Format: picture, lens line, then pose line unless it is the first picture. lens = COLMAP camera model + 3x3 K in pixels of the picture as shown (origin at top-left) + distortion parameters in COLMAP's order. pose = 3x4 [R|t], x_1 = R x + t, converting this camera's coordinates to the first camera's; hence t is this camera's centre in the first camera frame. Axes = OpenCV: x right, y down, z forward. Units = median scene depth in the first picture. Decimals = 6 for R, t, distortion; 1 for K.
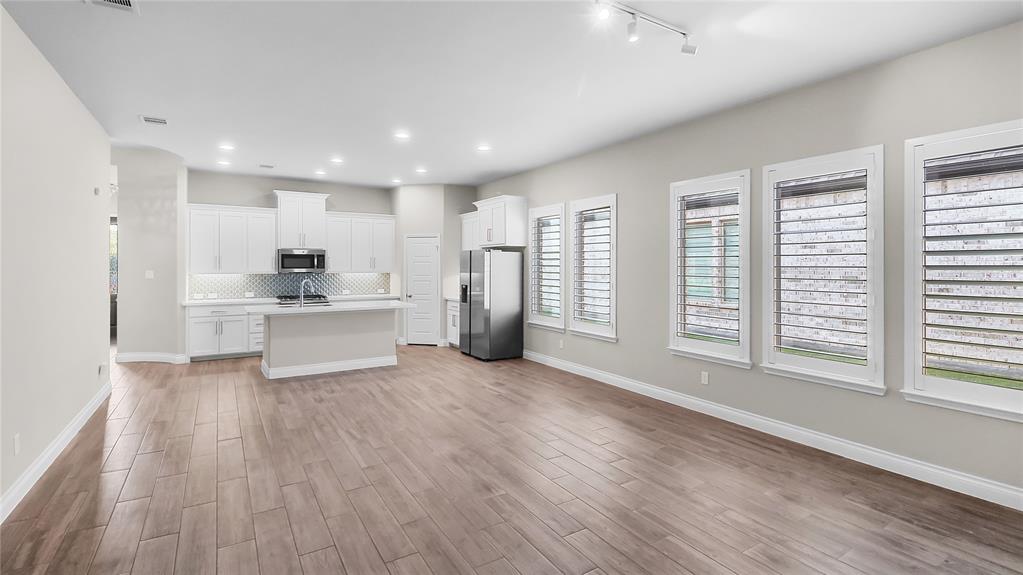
lens RADIAL K [[462.4, 0, 515.9], [0, 462.4, 267.3], [0, 0, 1]] dist [0.002097, 0.000118]
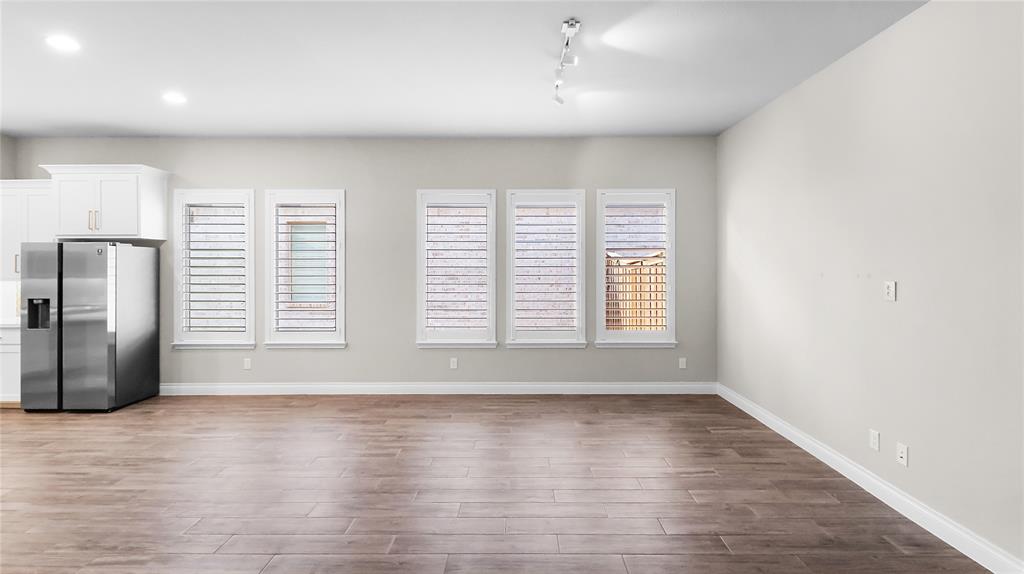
lens RADIAL K [[462.8, 0, 516.4], [0, 462.8, 266.7], [0, 0, 1]] dist [0.002097, 0.000118]
pose [[0.550881, -0.000452, 0.834584, -0.335317], [0.004706, 0.999986, -0.002564, 0.001141], [-0.834570, 0.005340, 0.550875, 0.165069]]
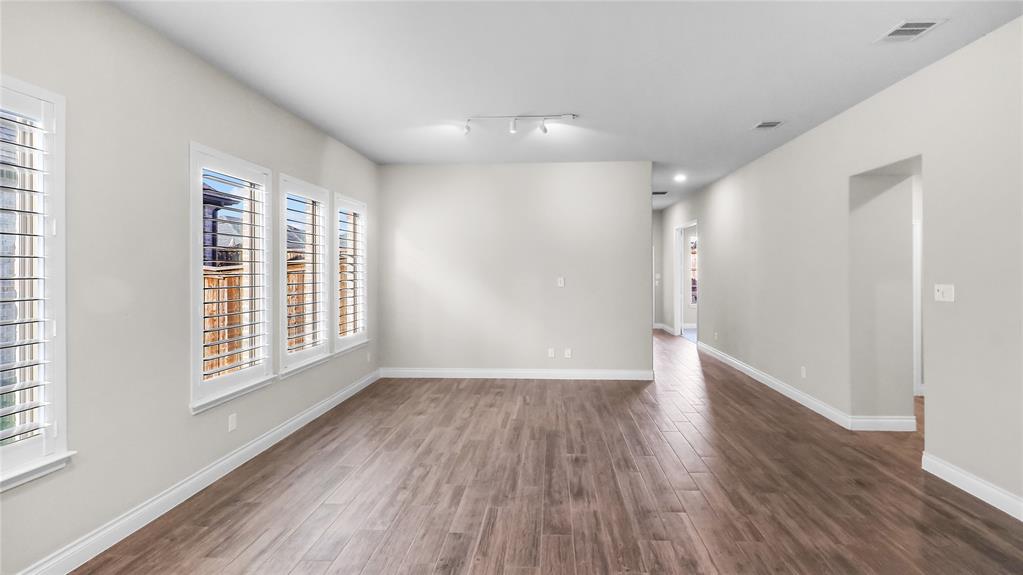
lens RADIAL K [[462.4, 0, 515.9], [0, 462.4, 267.3], [0, 0, 1]] dist [0.002097, 0.000118]
pose [[-0.801419, 0.009202, 0.598033, -0.299009], [0.008423, 0.999956, -0.004099, -0.006698], [-0.598044, 0.001752, -0.801461, 0.937206]]
